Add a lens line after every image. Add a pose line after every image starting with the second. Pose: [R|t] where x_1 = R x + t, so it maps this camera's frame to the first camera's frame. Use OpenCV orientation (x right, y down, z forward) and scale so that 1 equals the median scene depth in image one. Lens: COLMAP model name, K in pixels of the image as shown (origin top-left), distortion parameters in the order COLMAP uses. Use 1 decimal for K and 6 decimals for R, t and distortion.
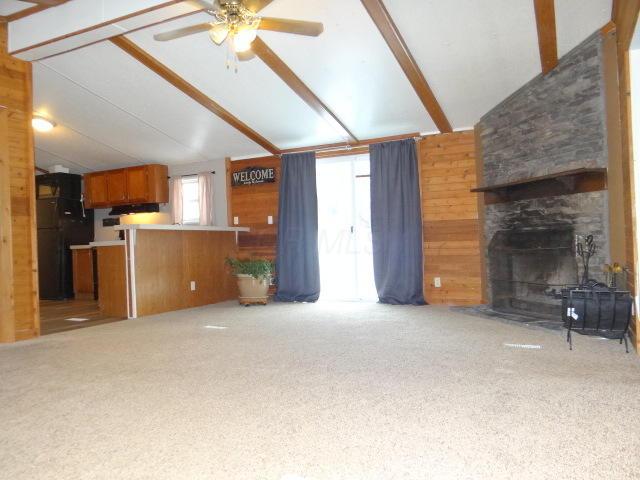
lens RADIAL K [[506.2, 0, 316.3], [0, 506.2, 238.6], [0, 0, 1]] dist [-0.005756, 0.008223]
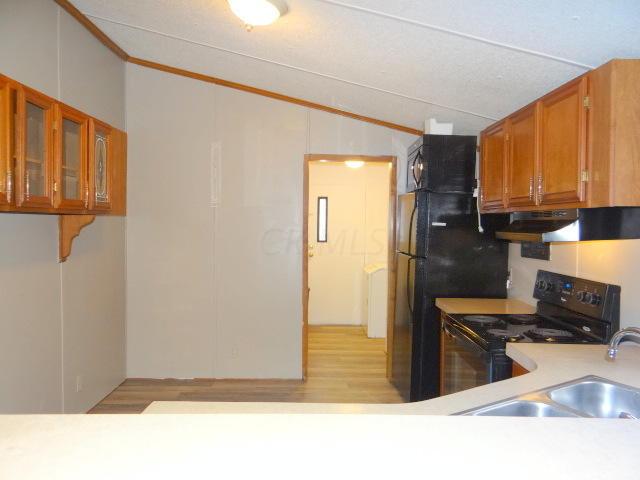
lens RADIAL K [[506.2, 0, 316.3], [0, 506.2, 238.6], [0, 0, 1]] dist [-0.005756, 0.008223]
pose [[0.452054, 0.067229, -0.889453, -0.161428], [-0.016528, 0.997616, 0.067004, -0.075011], [0.891837, -0.015589, 0.452088, 0.783482]]
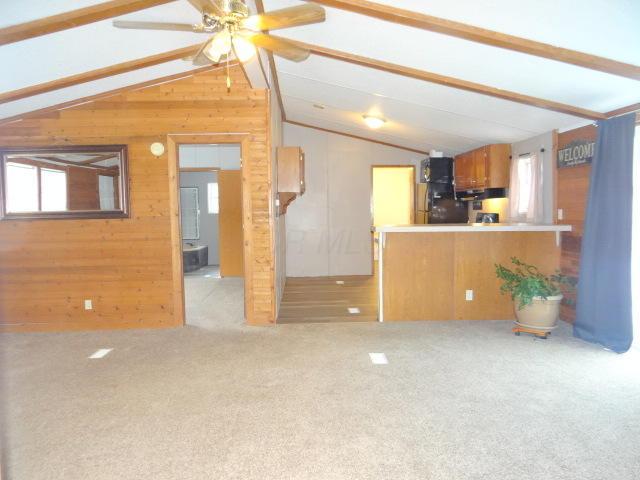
lens RADIAL K [[506.2, 0, 316.3], [0, 506.2, 238.6], [0, 0, 1]] dist [-0.005756, 0.008223]
pose [[0.472618, 0.079852, -0.877642, 0.330388], [0.011125, 0.995266, 0.096545, -0.076580], [0.881197, -0.055392, 0.469493, 0.333078]]
